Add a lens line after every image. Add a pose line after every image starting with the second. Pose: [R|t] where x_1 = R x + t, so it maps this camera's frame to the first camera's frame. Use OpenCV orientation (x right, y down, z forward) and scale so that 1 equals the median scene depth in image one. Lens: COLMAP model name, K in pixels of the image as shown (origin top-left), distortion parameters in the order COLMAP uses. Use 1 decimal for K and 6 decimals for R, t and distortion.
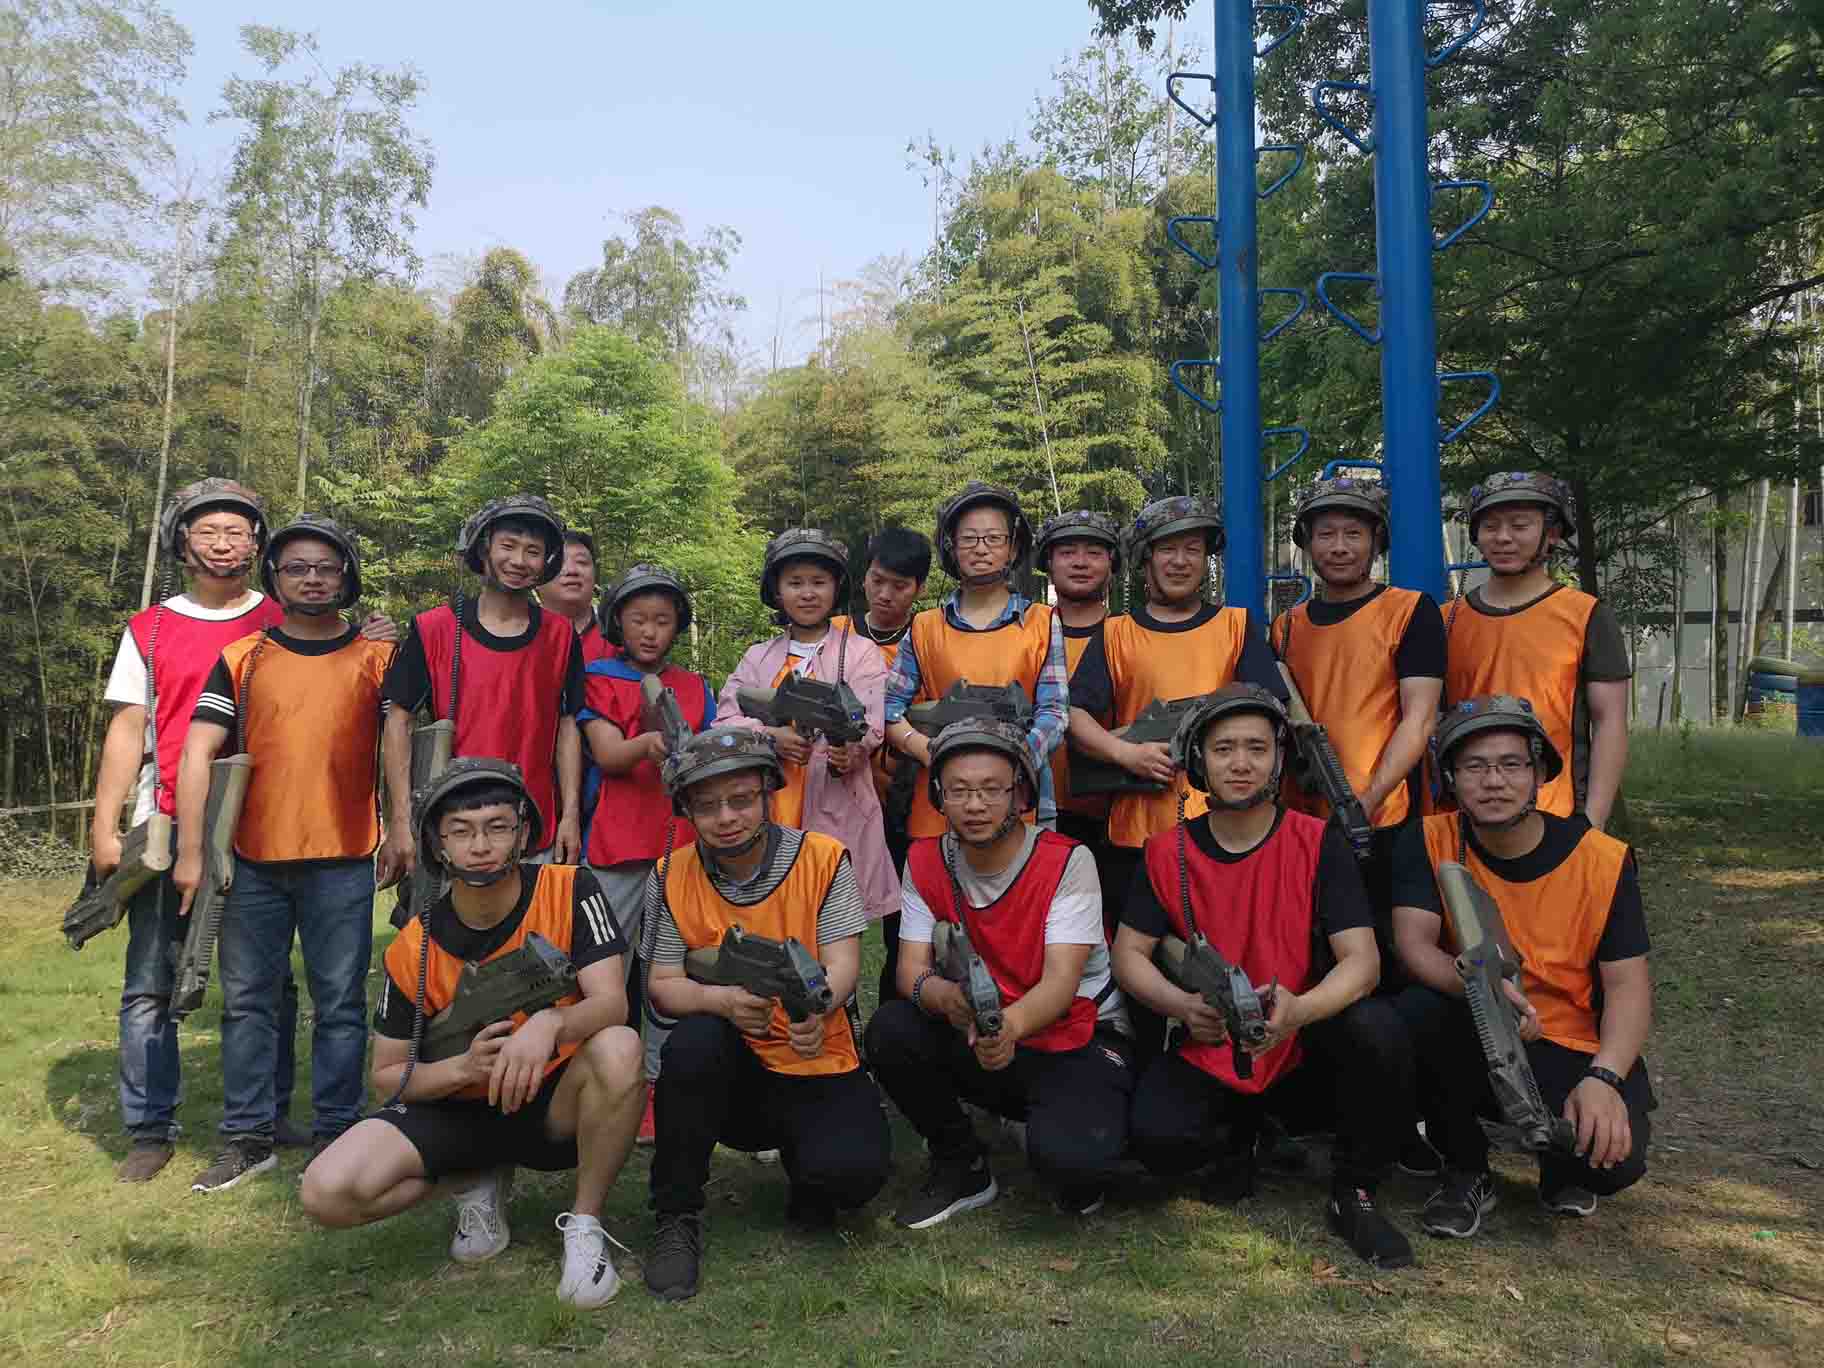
lens RADIAL K [[1431.4, 0, 912.0], [0, 1431.4, 684.0], [0, 0, 1]] dist [0.033628, 0.004966]
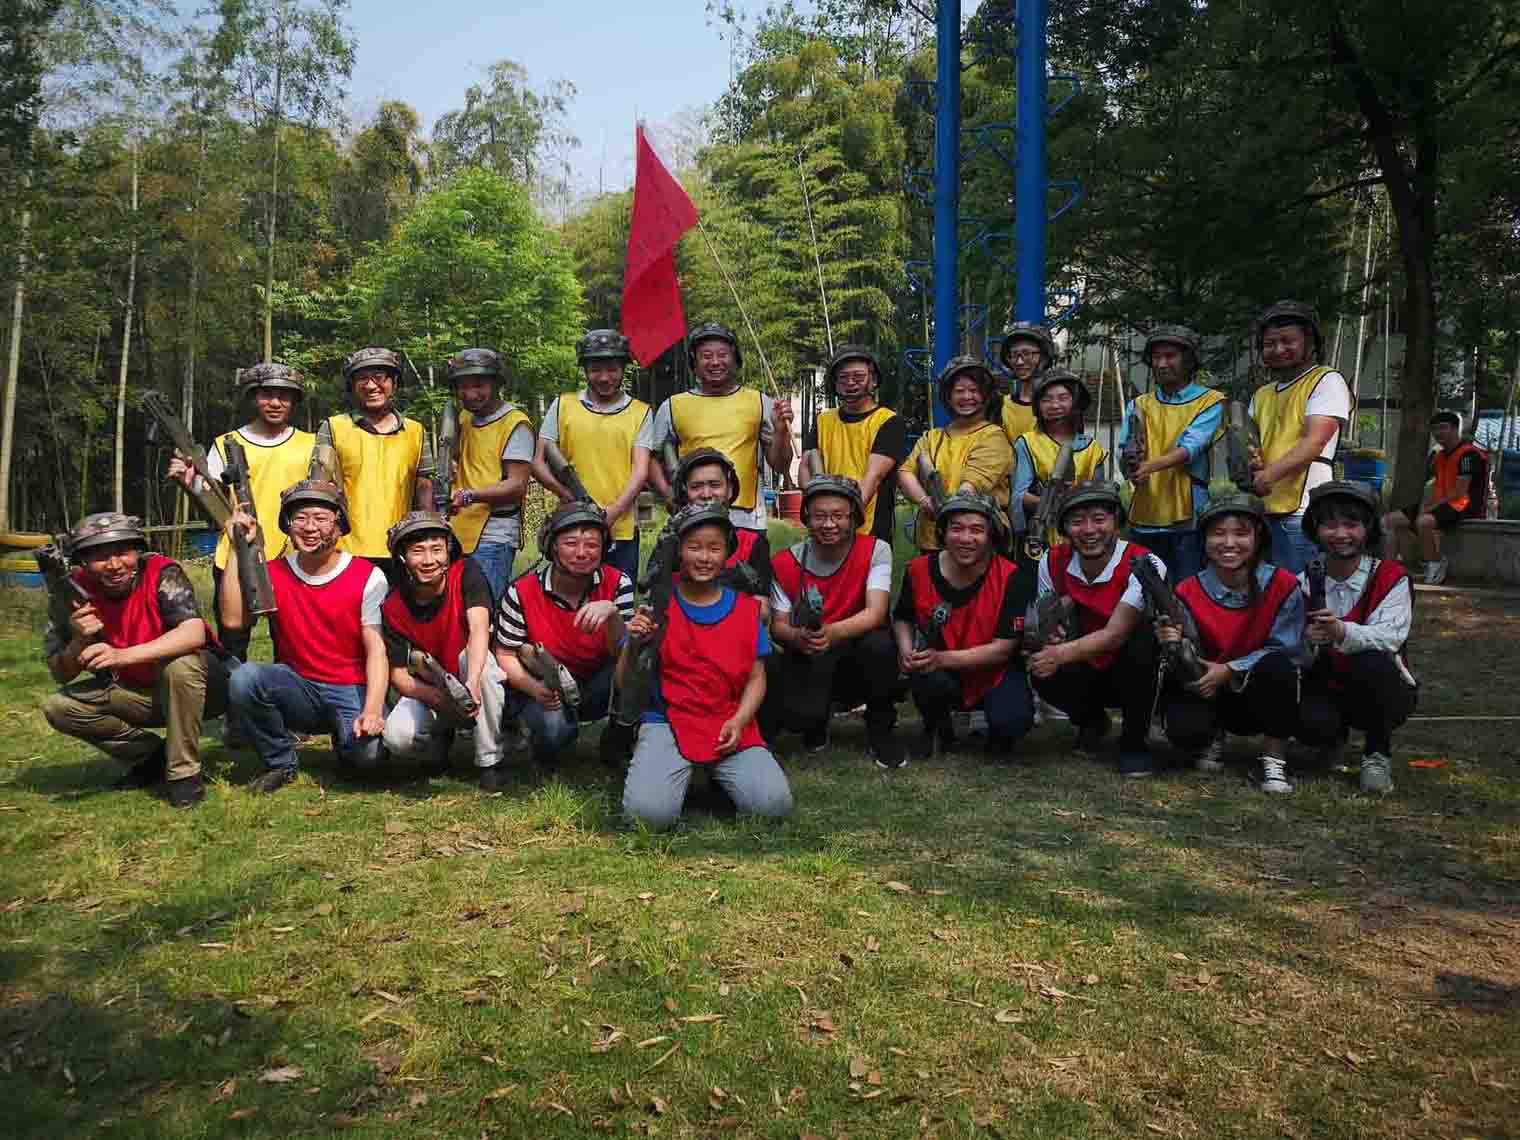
lens RADIAL K [[1195.2, 0, 760.0], [0, 1195.2, 570.0], [0, 0, 1]] dist [-0.000051, 0.279502]
pose [[0.998544, 0.002562, 0.053890, -0.017206], [-0.008279, 0.994316, 0.106144, -0.006761], [-0.053312, -0.106436, 0.992889, -0.114667]]
